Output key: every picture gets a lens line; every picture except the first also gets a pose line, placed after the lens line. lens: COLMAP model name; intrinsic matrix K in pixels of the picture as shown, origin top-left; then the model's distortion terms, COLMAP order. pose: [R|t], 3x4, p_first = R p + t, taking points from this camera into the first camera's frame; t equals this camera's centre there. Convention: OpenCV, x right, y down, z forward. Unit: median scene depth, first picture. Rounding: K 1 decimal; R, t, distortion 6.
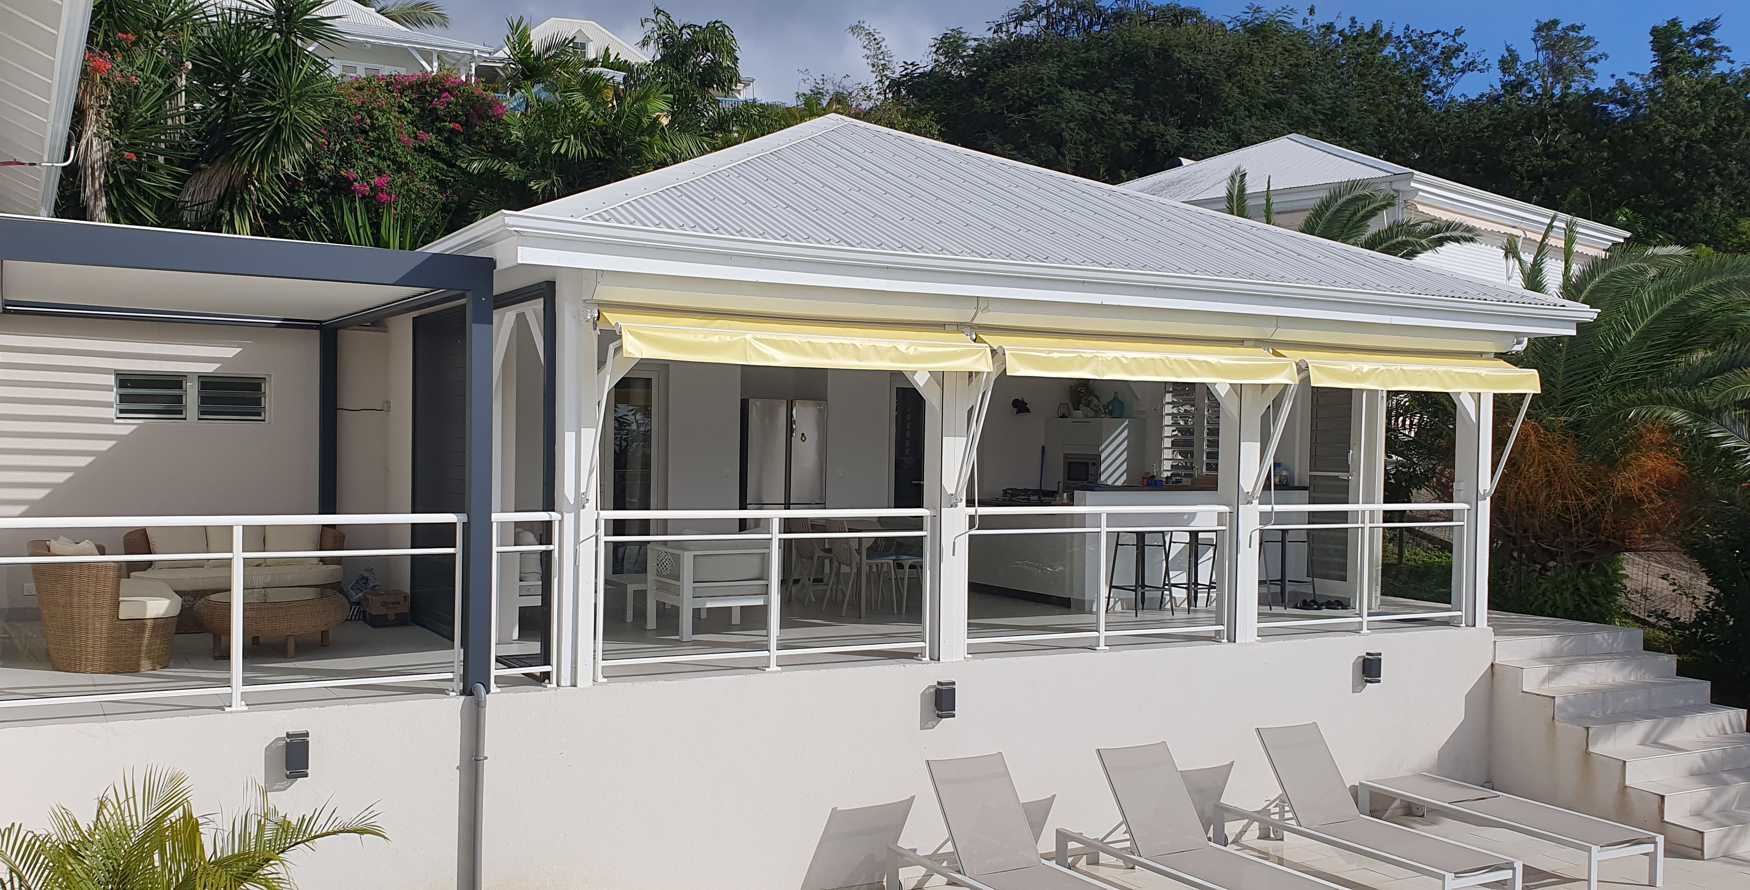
lens RADIAL K [[1525.6, 0, 878.4], [0, 1525.6, 447.3], [0, 0, 1]] dist [0.068221, -0.066909]
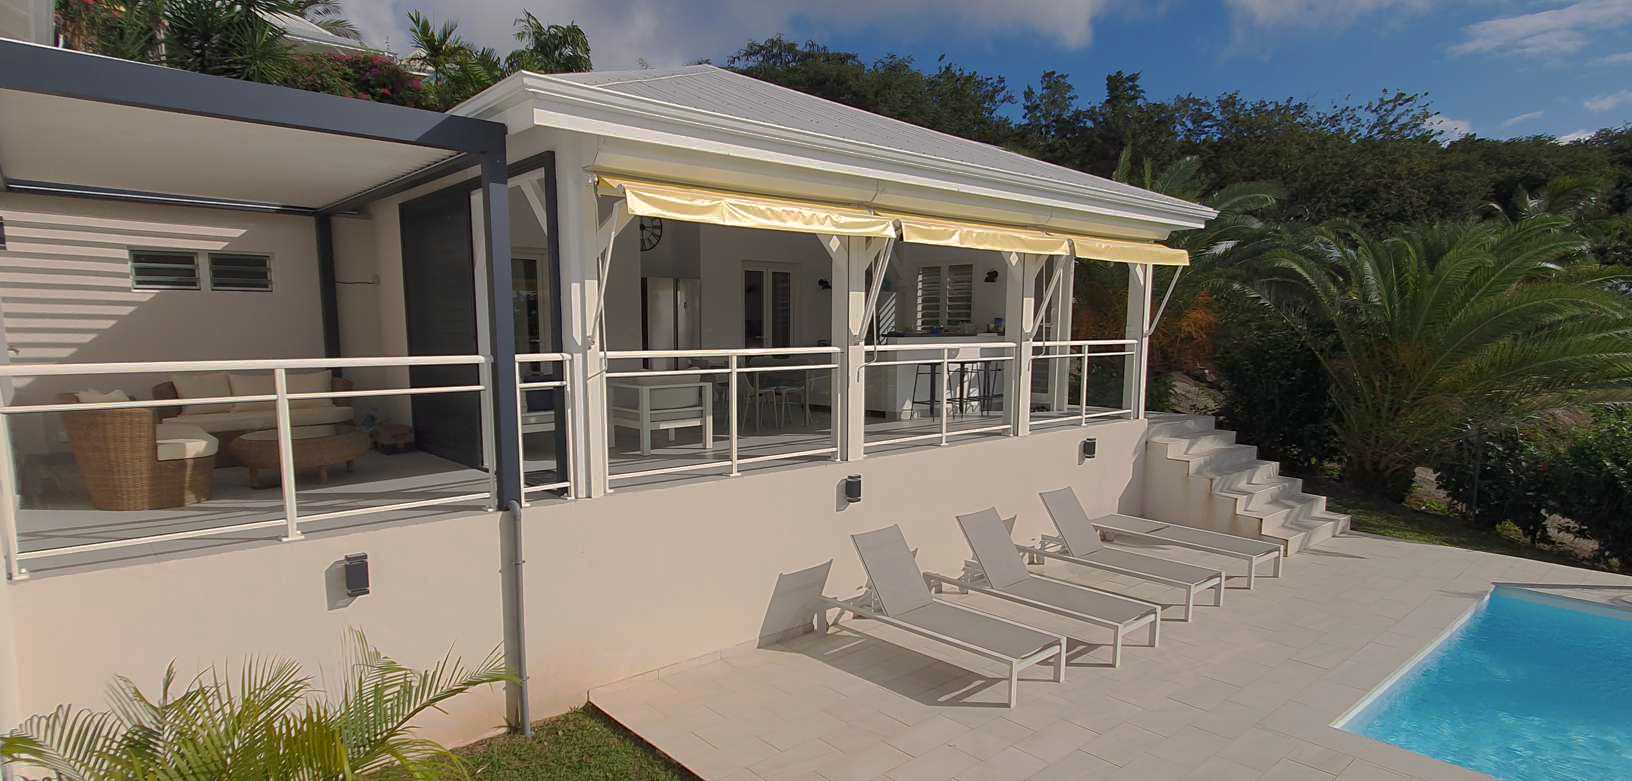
lens RADIAL K [[876.6, 0, 825.7], [0, 876.6, 422.9], [0, 0, 1]] dist [0.017046, 0.003090]
pose [[0.978974, -0.042013, 0.199612, -0.122356], [0.020545, 0.993892, 0.108426, 0.021085], [-0.202949, -0.102045, 0.973858, 0.235822]]
